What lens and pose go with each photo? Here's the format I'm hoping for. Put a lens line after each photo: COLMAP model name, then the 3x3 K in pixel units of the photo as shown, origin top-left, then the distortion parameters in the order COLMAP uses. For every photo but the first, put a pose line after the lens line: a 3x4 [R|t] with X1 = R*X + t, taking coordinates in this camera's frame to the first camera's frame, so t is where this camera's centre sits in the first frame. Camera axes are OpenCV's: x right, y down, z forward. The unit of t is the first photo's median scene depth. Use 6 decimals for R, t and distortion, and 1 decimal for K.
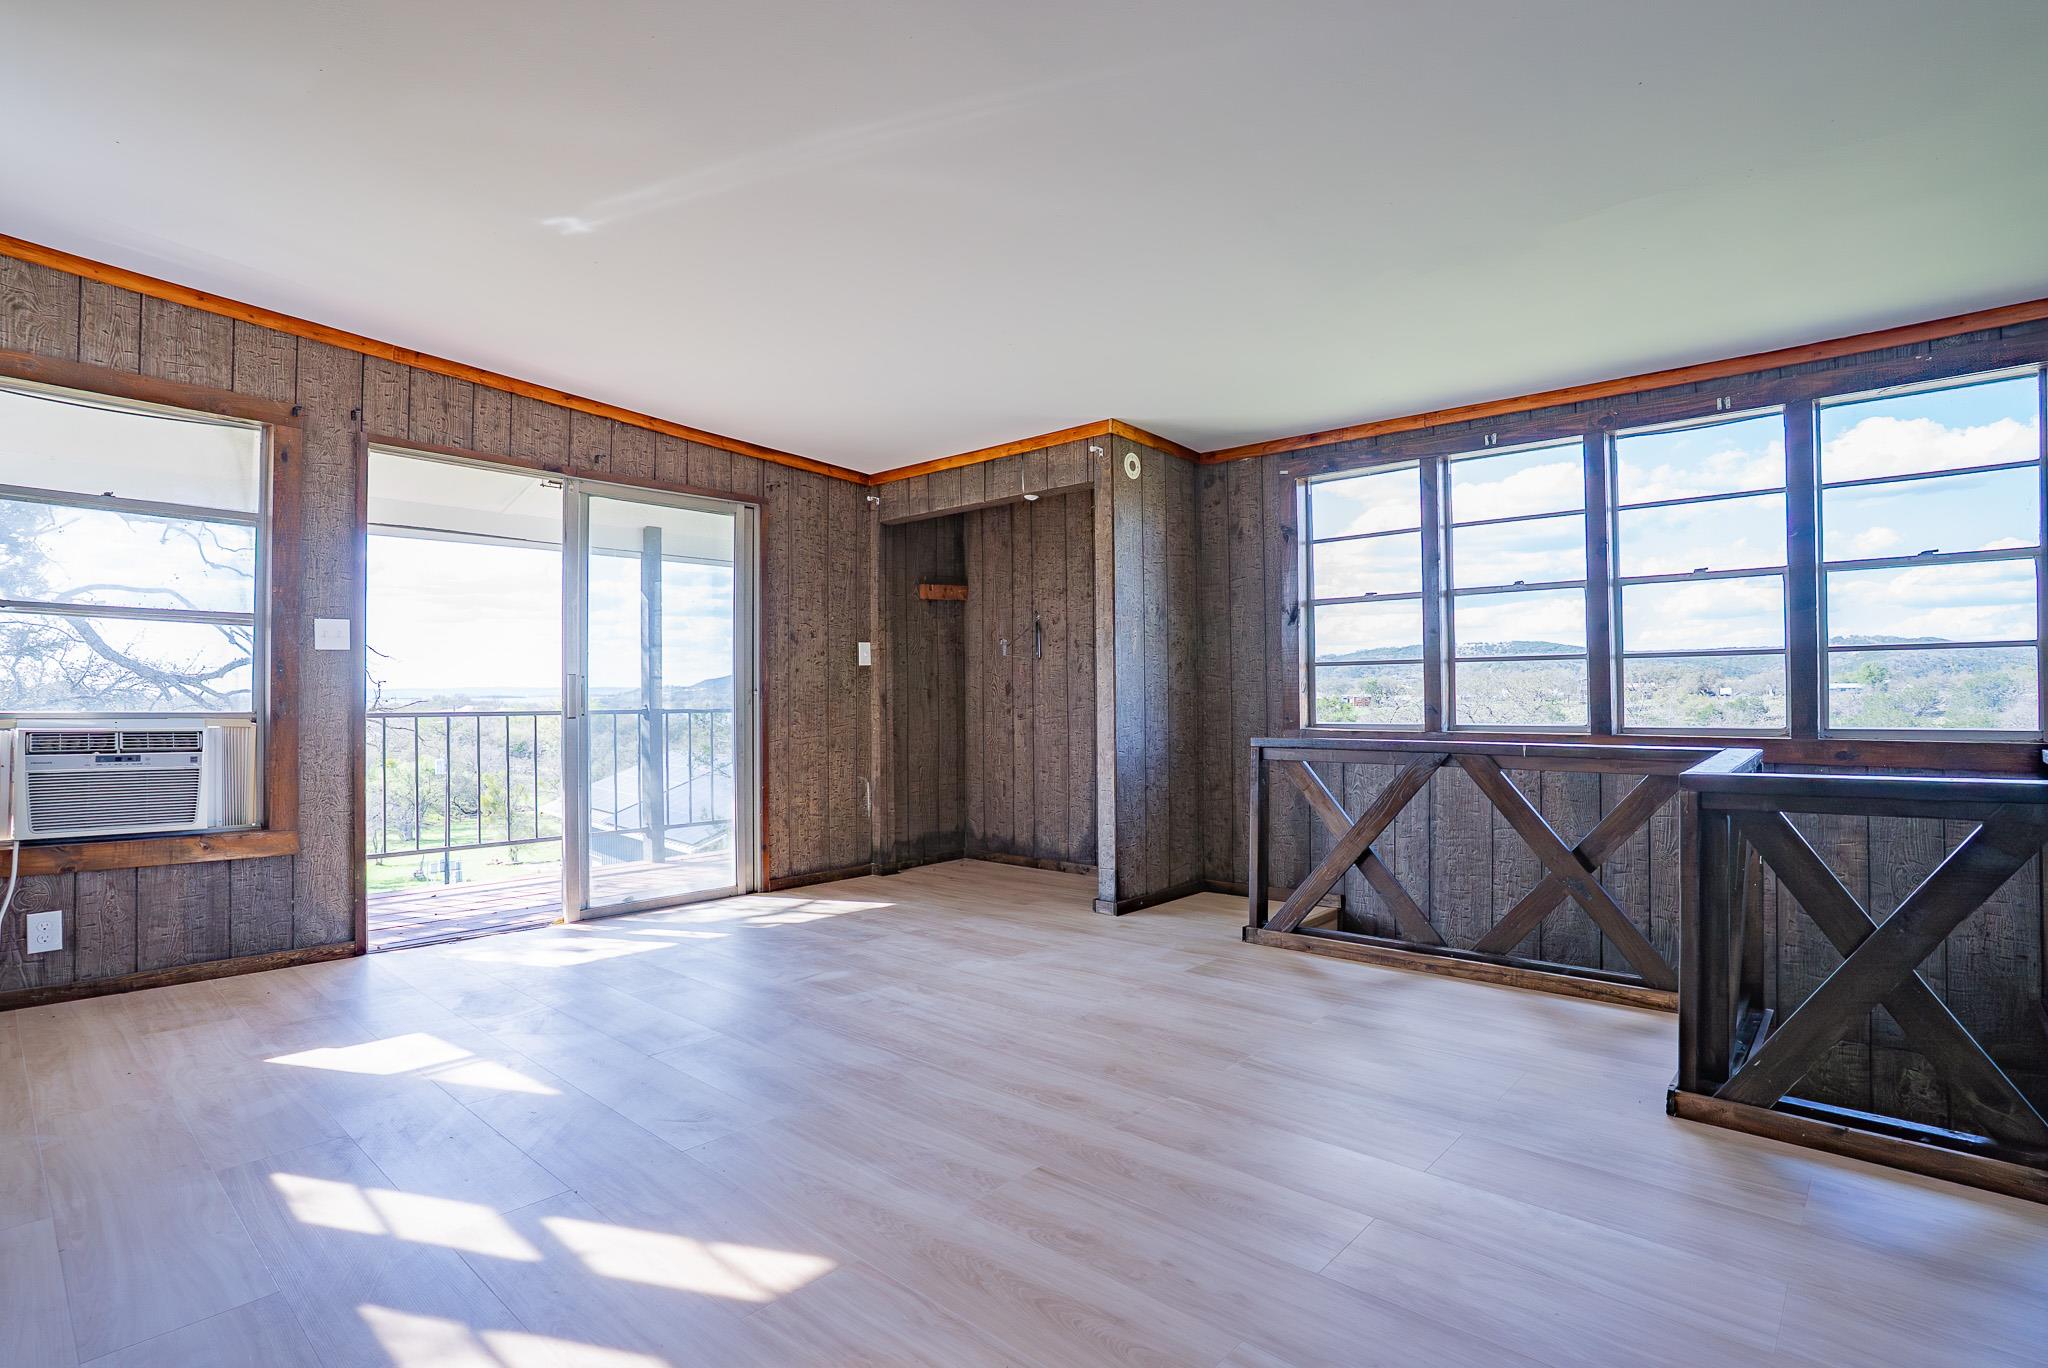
lens RADIAL K [[1008.0, 0, 1021.5], [0, 1008.0, 685.1], [0, 0, 1]] dist [-0.082845, 0.039443]
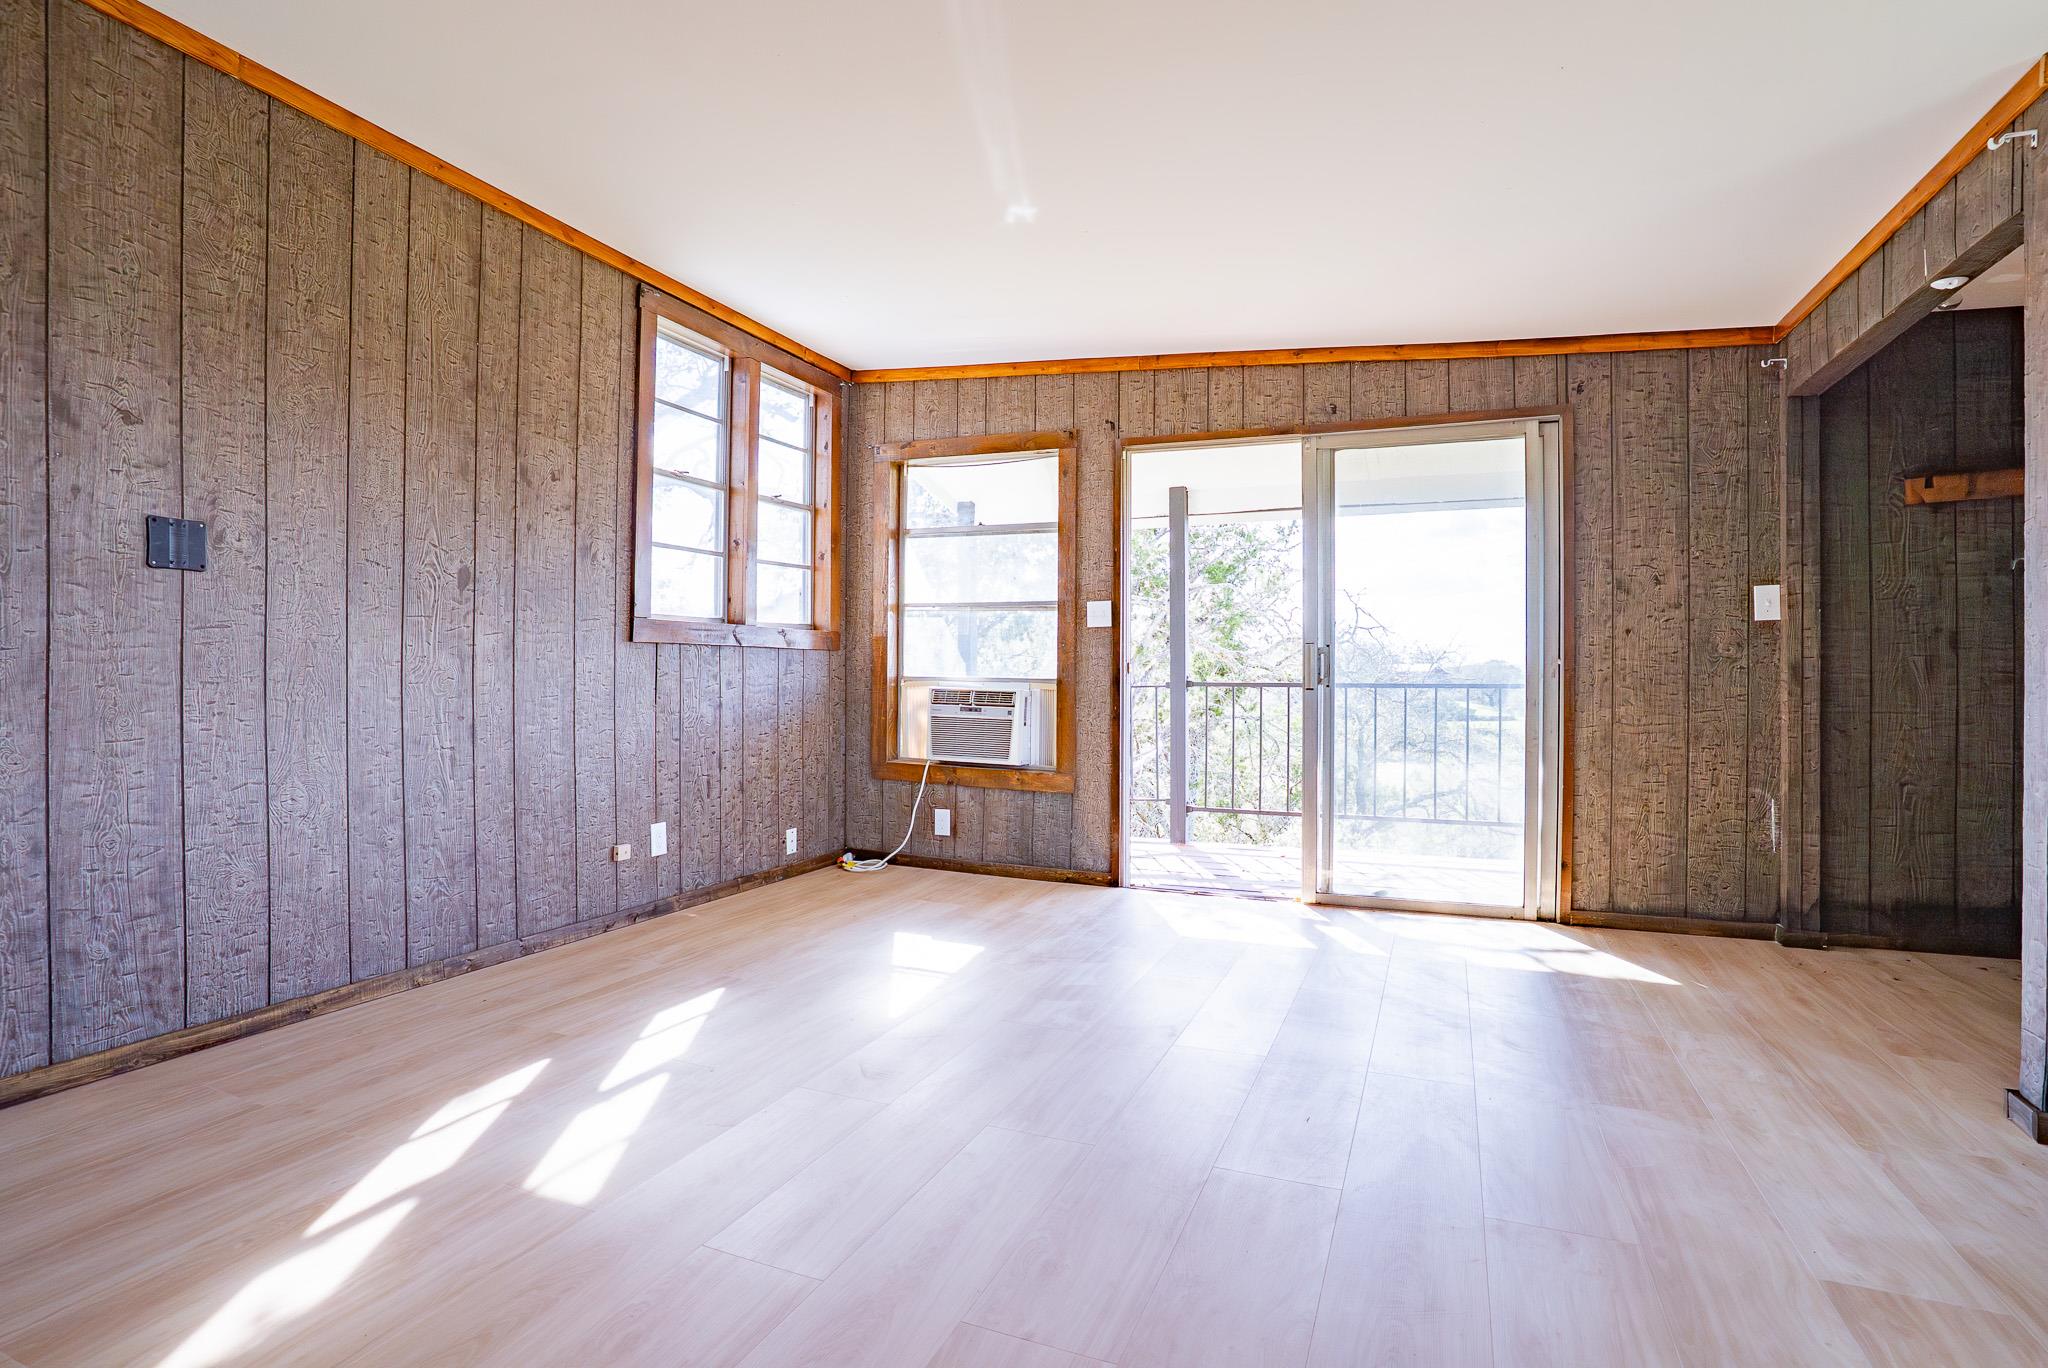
lens RADIAL K [[1008.0, 0, 1021.5], [0, 1008.0, 685.1], [0, 0, 1]] dist [-0.082845, 0.039443]
pose [[0.330879, 0.016703, -0.943525, 0.396073], [0.007204, 0.999770, 0.020225, 0.008677], [0.943646, -0.013489, 0.330682, 0.464986]]
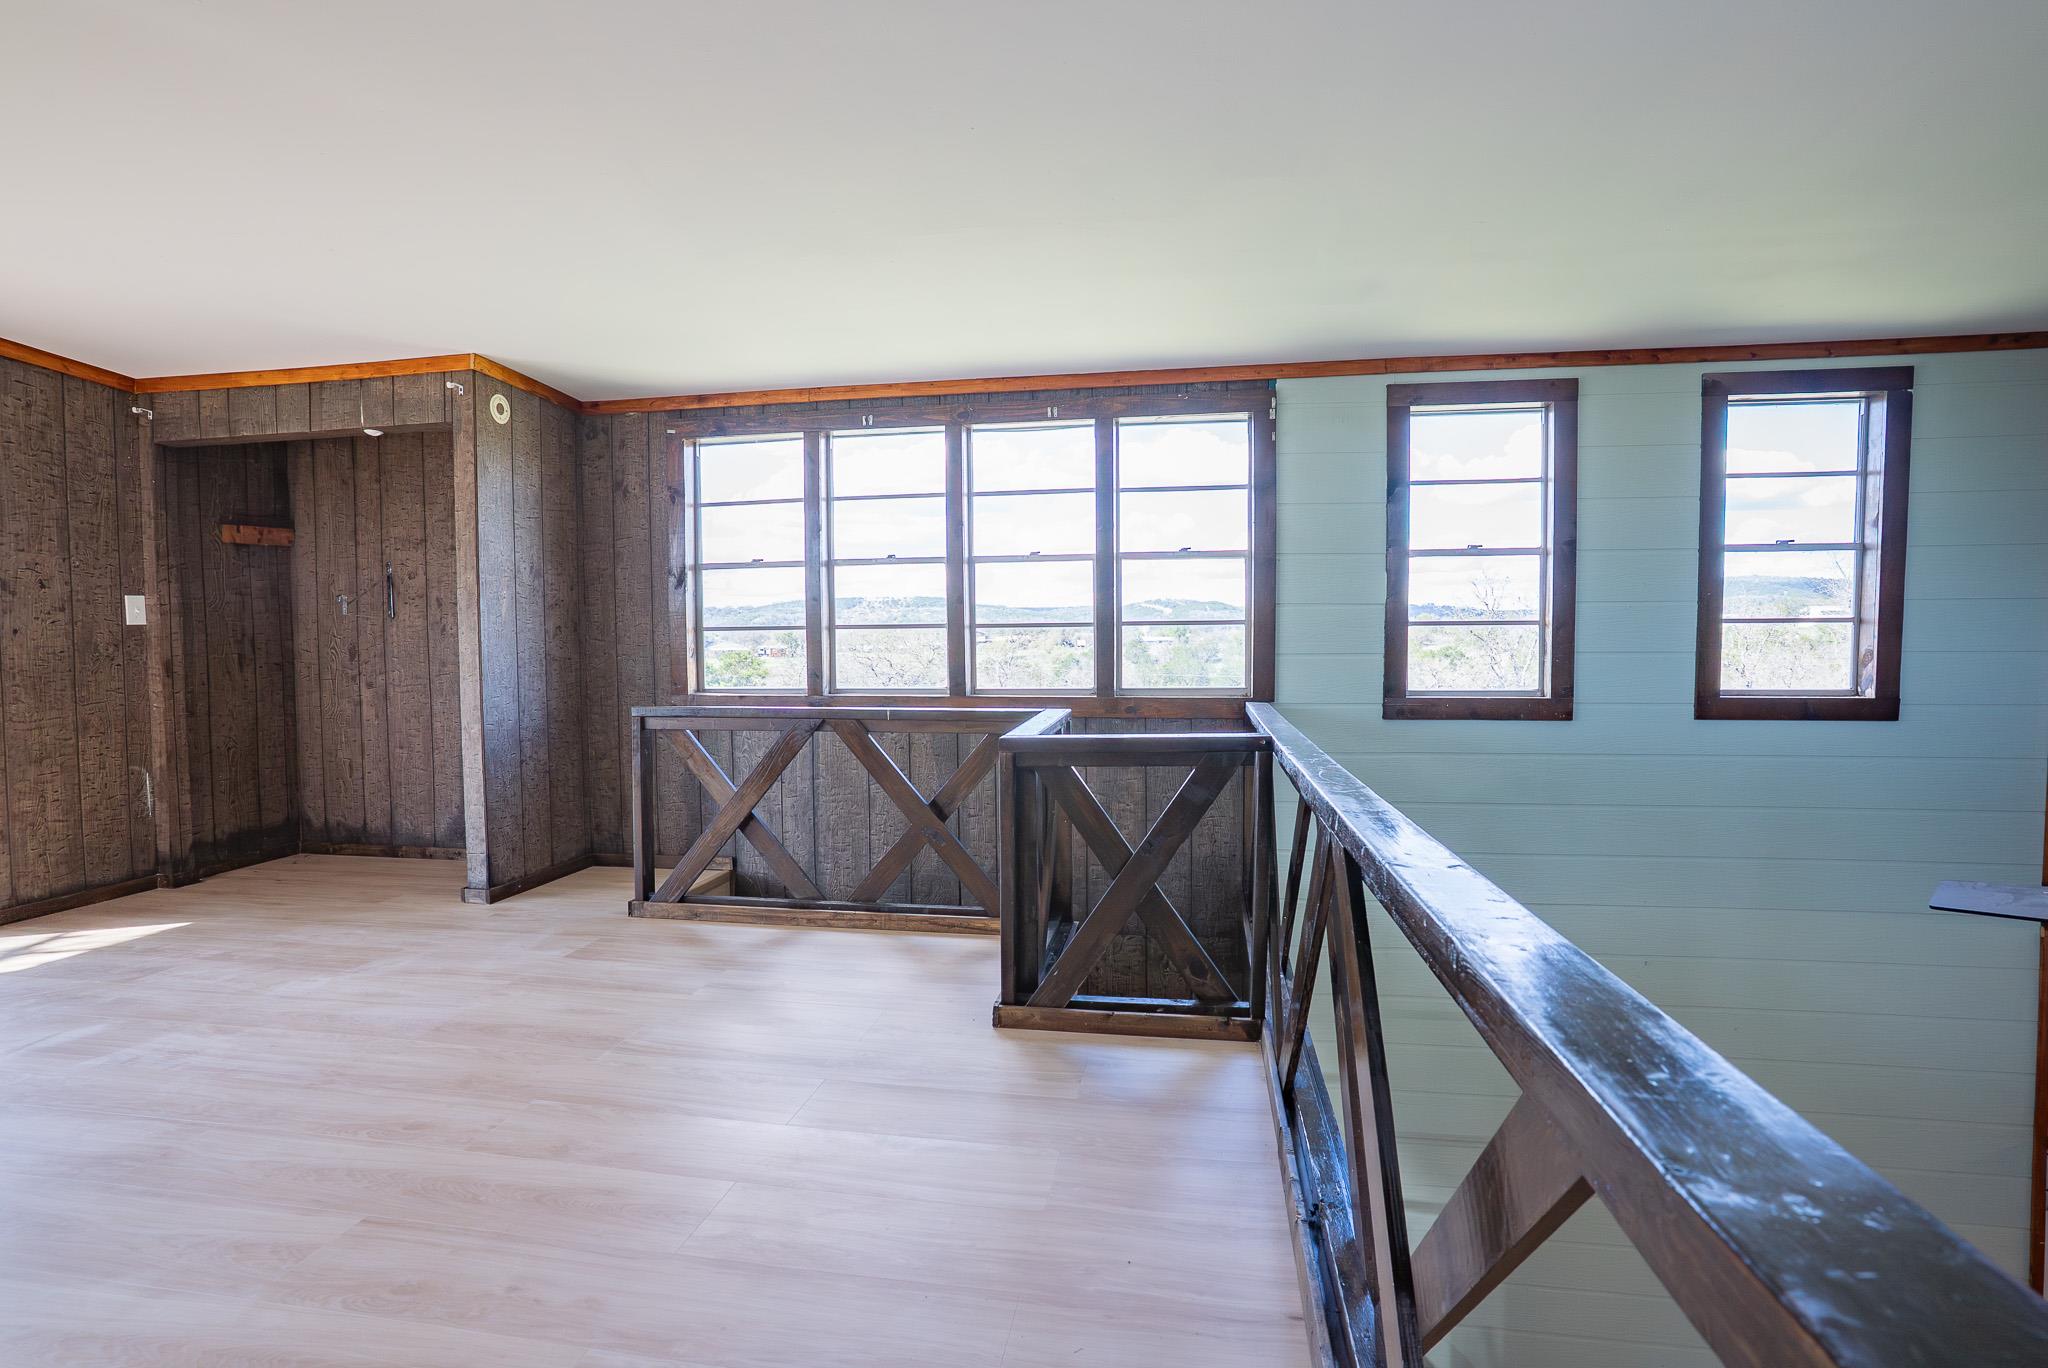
lens RADIAL K [[1008.0, 0, 1021.5], [0, 1008.0, 685.1], [0, 0, 1]] dist [-0.082845, 0.039443]
pose [[0.843970, -0.022253, 0.535928, 0.030927], [-0.003991, 0.998851, 0.047759, -0.016125], [-0.536375, -0.042446, 0.842912, -0.010620]]
